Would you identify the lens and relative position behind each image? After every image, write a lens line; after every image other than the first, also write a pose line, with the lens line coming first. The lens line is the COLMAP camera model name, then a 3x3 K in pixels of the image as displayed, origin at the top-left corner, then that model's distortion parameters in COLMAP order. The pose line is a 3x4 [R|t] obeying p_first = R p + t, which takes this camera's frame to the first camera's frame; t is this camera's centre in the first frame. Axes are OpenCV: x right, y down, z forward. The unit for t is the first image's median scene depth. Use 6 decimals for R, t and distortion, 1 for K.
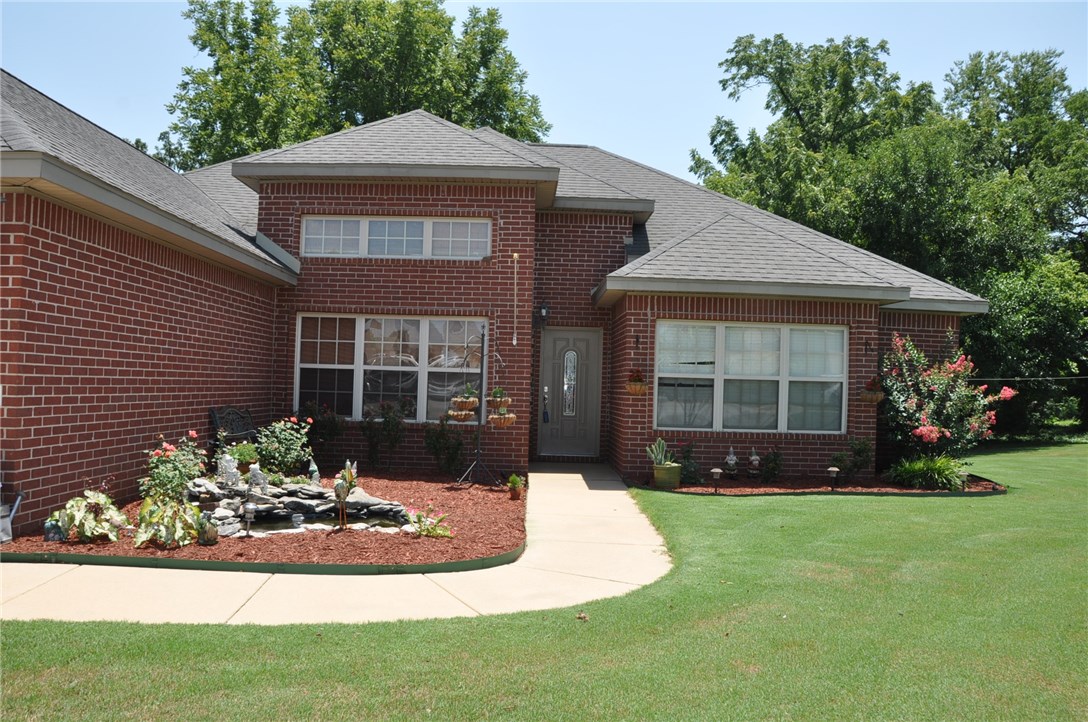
lens RADIAL K [[841.6, 0, 530.3], [0, 841.6, 363.4], [0, 0, 1]] dist [-0.158016, 0.115072]
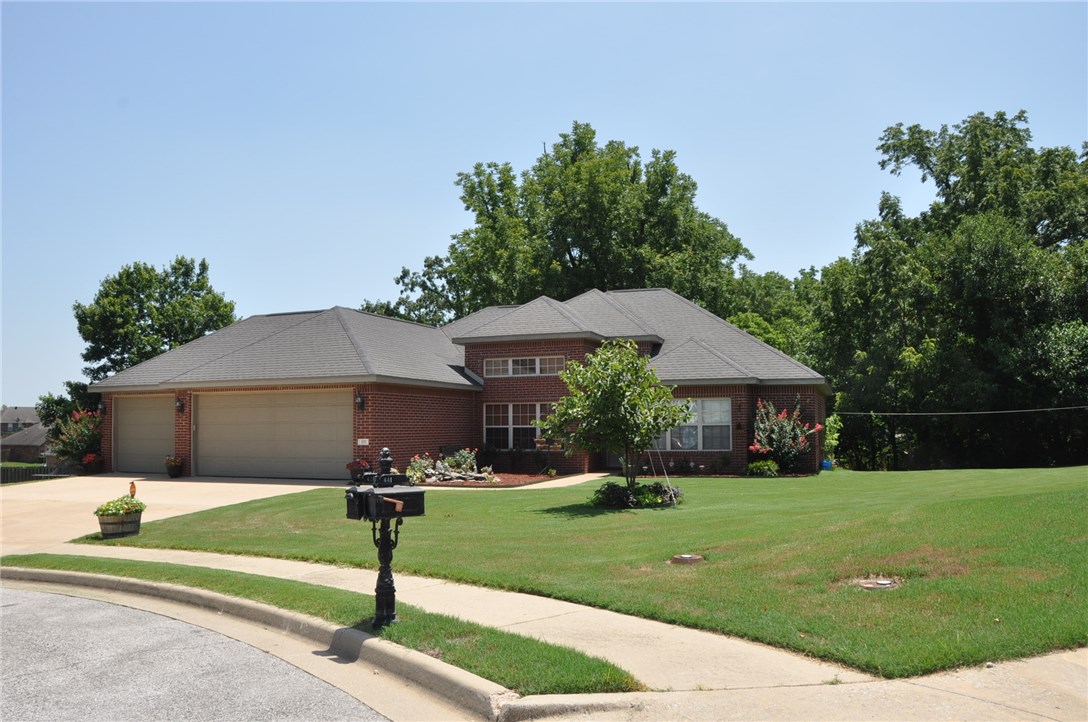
lens RADIAL K [[841.6, 0, 530.3], [0, 841.6, 363.4], [0, 0, 1]] dist [-0.158016, 0.115072]
pose [[0.933118, -0.060381, -0.354464, 0.637715], [0.041595, 0.997308, -0.060387, -0.025256], [0.357156, 0.041604, 0.933118, -1.052469]]
